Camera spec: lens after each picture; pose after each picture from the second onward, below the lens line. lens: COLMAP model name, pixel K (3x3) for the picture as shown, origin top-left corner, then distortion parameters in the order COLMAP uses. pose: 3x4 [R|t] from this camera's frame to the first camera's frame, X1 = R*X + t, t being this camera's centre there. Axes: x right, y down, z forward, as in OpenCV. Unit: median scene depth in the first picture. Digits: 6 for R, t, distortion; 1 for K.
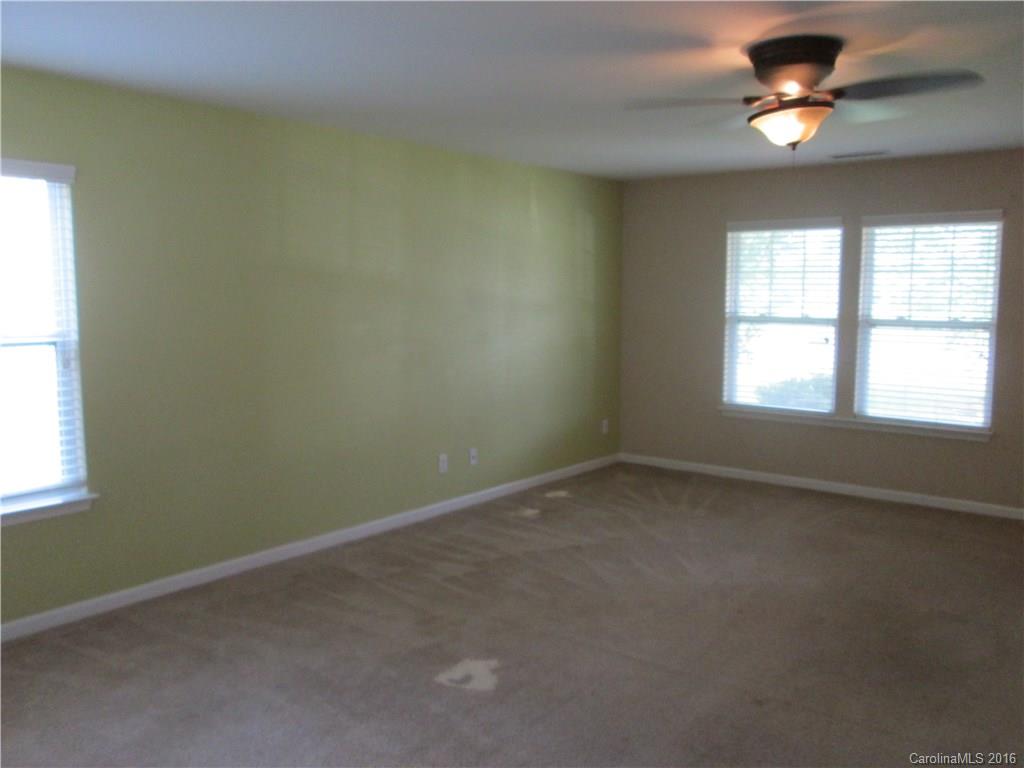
lens RADIAL K [[842.2, 0, 518.0], [0, 842.2, 391.8], [0, 0, 1]] dist [-0.076240, -0.001155]
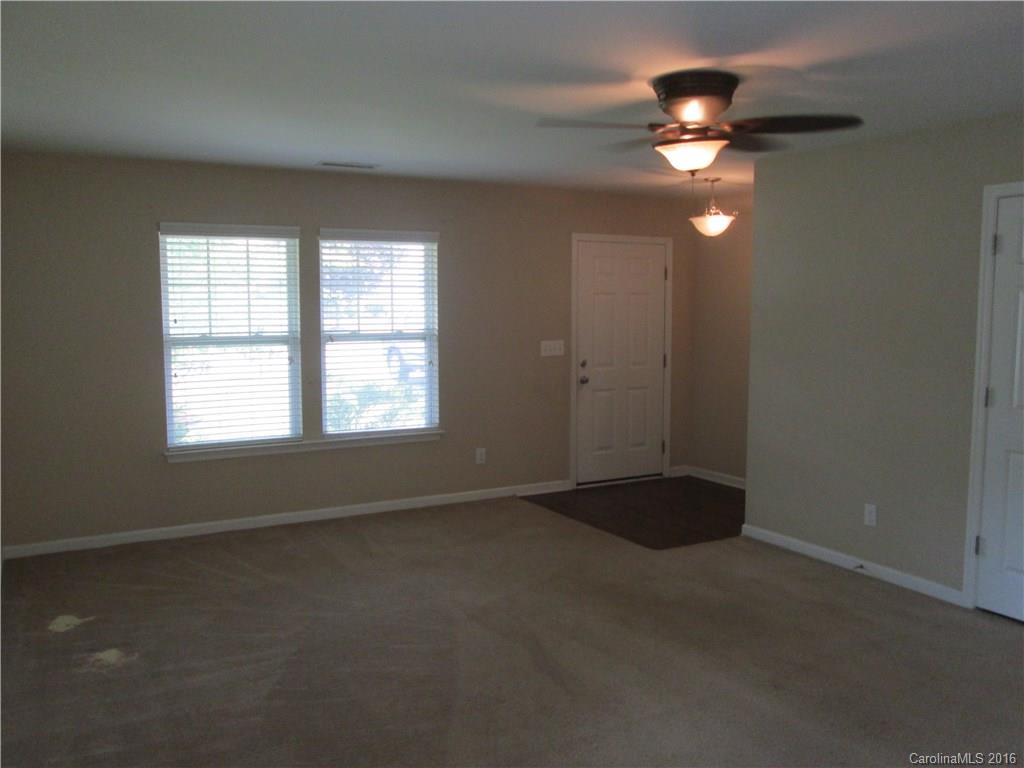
lens RADIAL K [[852.6, 0, 534.1], [0, 852.6, 378.1], [0, 0, 1]] dist [-0.037920, 0.027764]
pose [[0.342265, -0.080311, 0.936165, -0.421498], [0.110766, 0.992842, 0.044677, -0.054305], [-0.933052, 0.088404, 0.348711, 0.425631]]
